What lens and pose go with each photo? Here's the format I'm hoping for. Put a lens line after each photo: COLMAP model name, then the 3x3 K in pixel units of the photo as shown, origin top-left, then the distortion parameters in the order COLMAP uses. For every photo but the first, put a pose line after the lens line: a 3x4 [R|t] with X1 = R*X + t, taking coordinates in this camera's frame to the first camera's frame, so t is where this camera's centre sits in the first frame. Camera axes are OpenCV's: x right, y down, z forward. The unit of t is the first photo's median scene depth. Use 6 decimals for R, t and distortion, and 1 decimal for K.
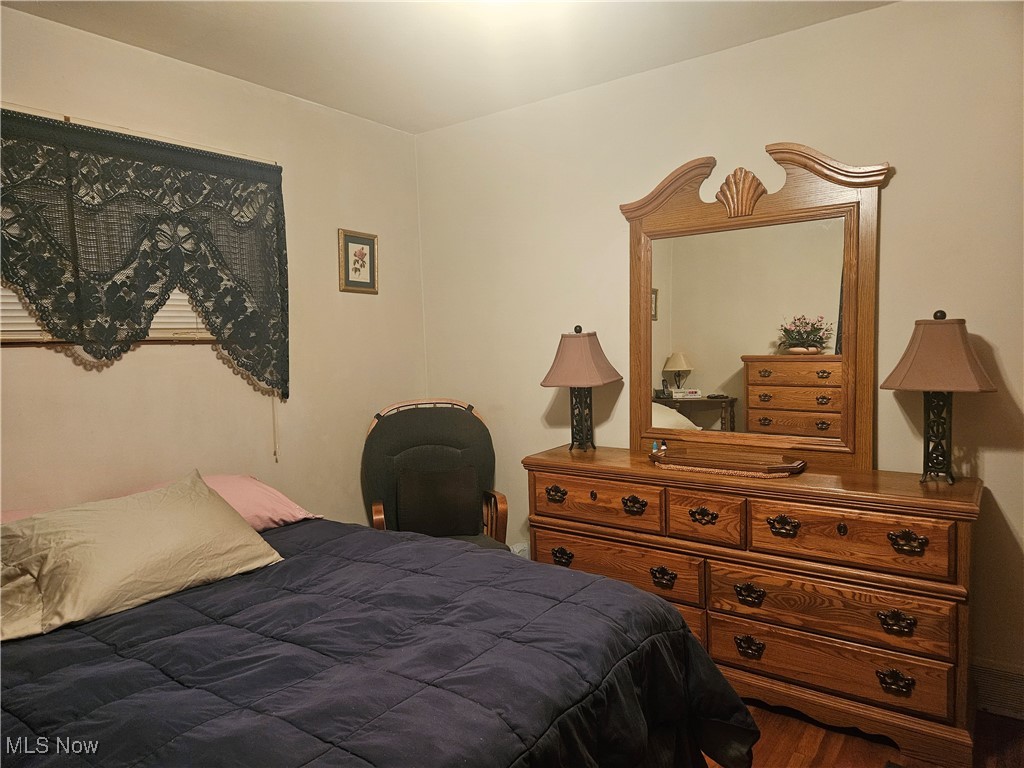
lens RADIAL K [[678.2, 0, 512.0], [0, 678.2, 384.0], [0, 0, 1]] dist [0.004665, 0.000058]
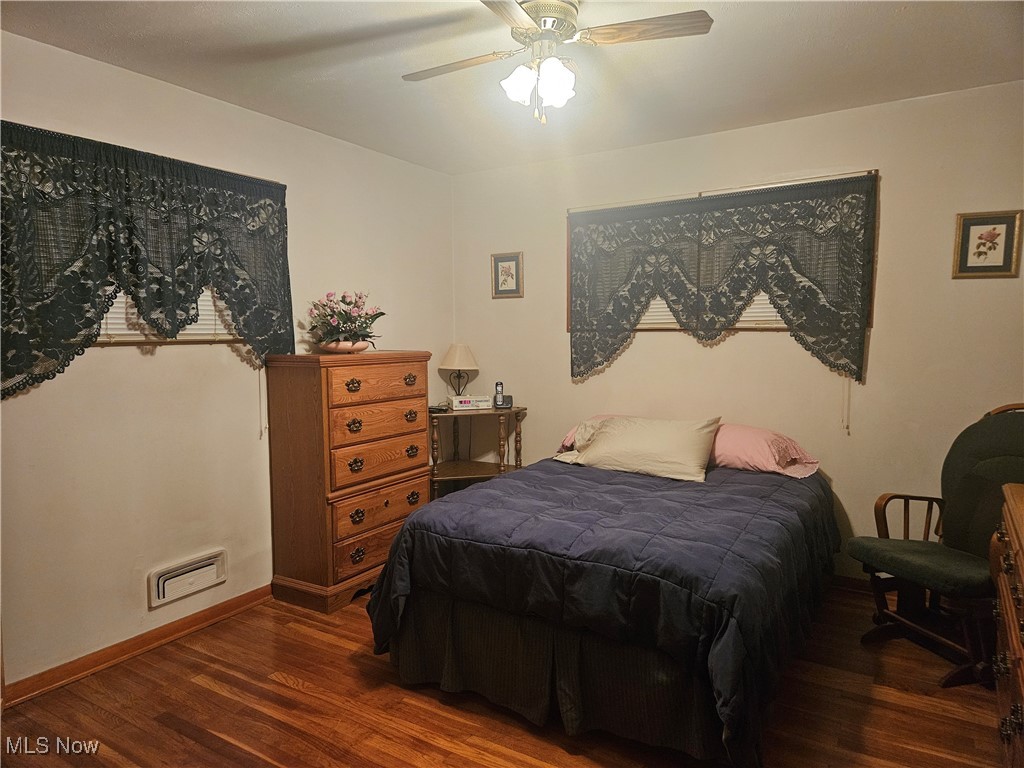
lens RADIAL K [[678.2, 0, 512.0], [0, 678.2, 384.0], [0, 0, 1]] dist [0.004665, 0.000058]
pose [[0.062674, 0.091336, -0.993846, 0.851501], [-0.065381, 0.994040, 0.087231, -0.038423], [0.995890, 0.059511, 0.068272, 0.390902]]
